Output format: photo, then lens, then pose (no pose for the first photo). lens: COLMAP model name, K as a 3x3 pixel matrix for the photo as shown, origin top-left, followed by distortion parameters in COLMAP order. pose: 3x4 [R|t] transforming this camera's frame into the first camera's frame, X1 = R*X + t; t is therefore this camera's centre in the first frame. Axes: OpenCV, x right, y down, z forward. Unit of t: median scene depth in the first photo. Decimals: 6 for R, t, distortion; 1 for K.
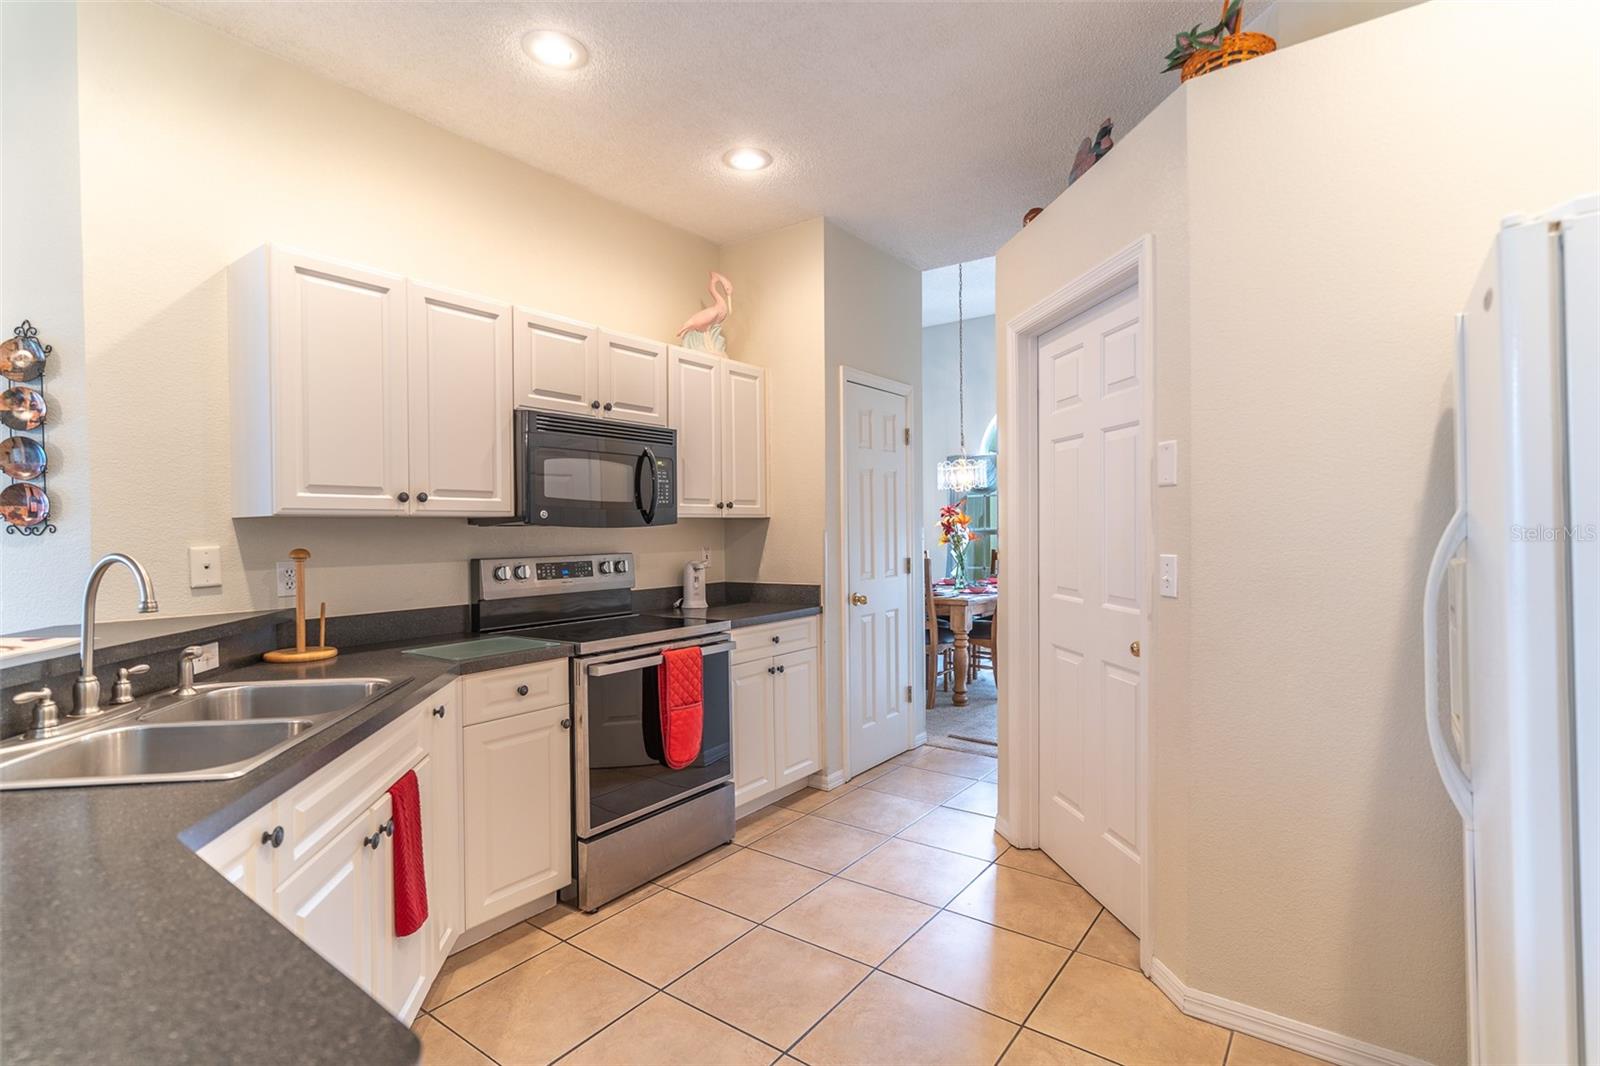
lens RADIAL K [[764.9, 0, 795.5], [0, 764.9, 529.3], [0, 0, 1]] dist [-0.004078, 0.001307]
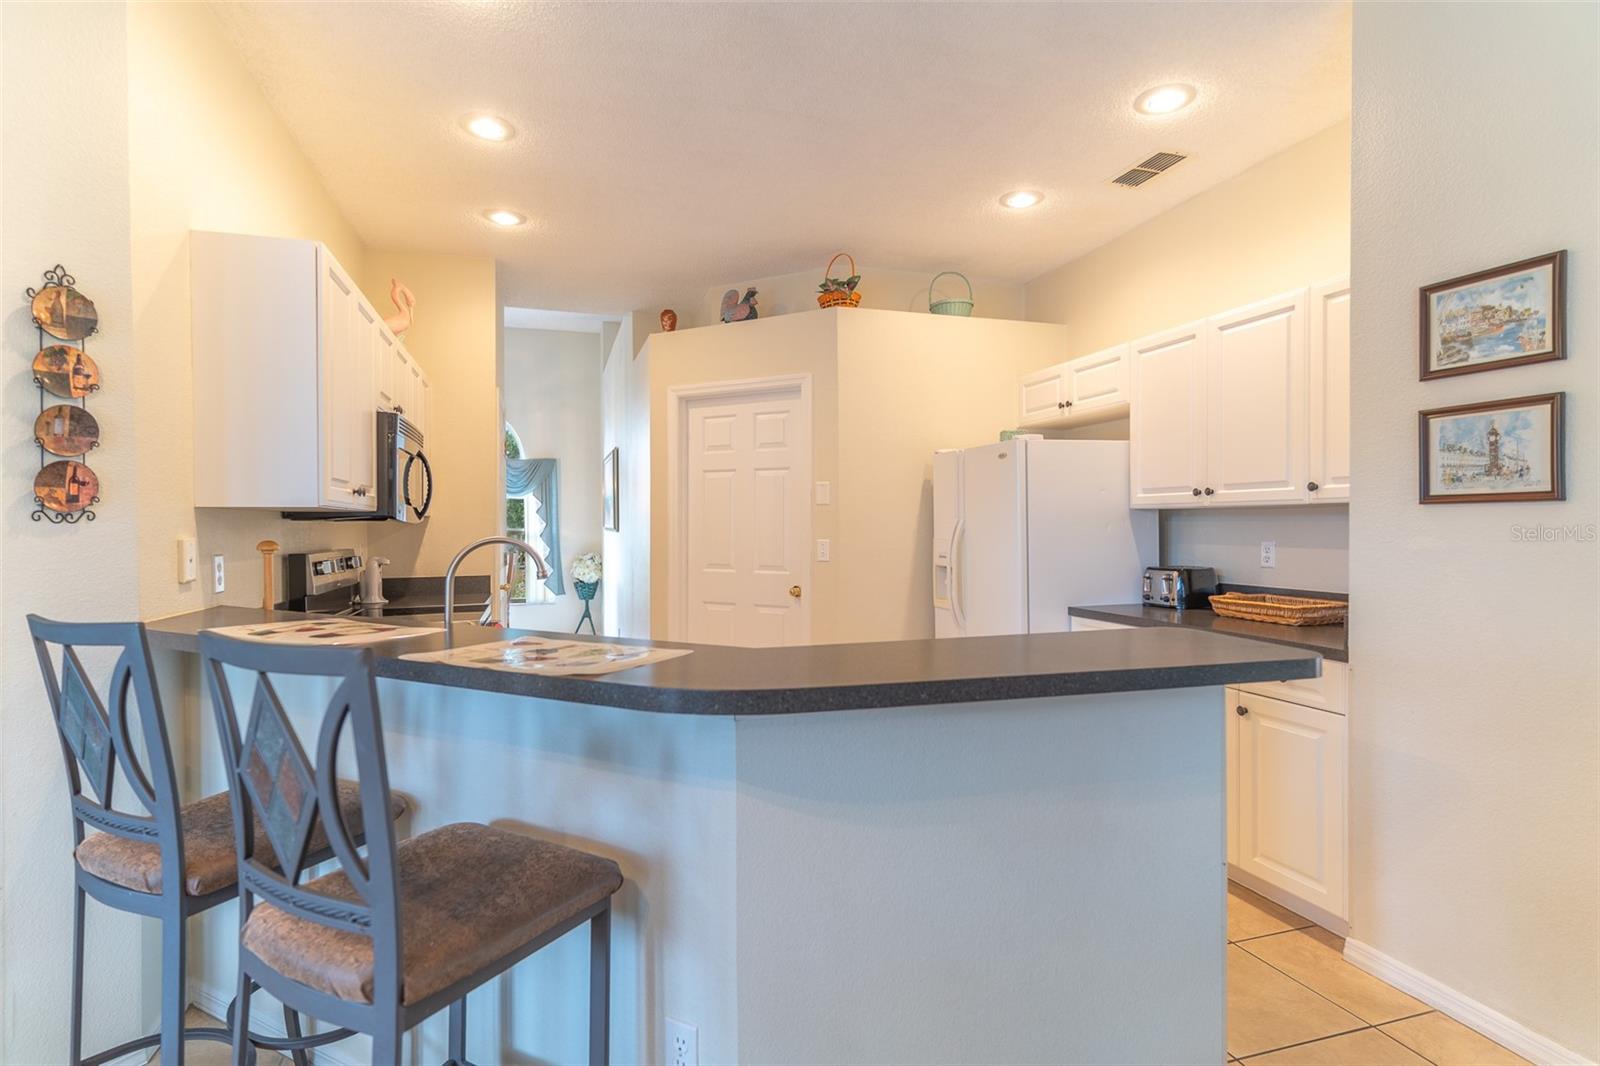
lens RADIAL K [[810.4, 0, 800.5], [0, 810.4, 529.3], [0, 0, 1]] dist [-0.000403, -0.000045]
pose [[0.580806, 0.005368, 0.814024, -1.253904], [0.000713, 0.999975, -0.007103, 0.021556], [-0.814041, 0.004706, 0.580788, -0.168829]]
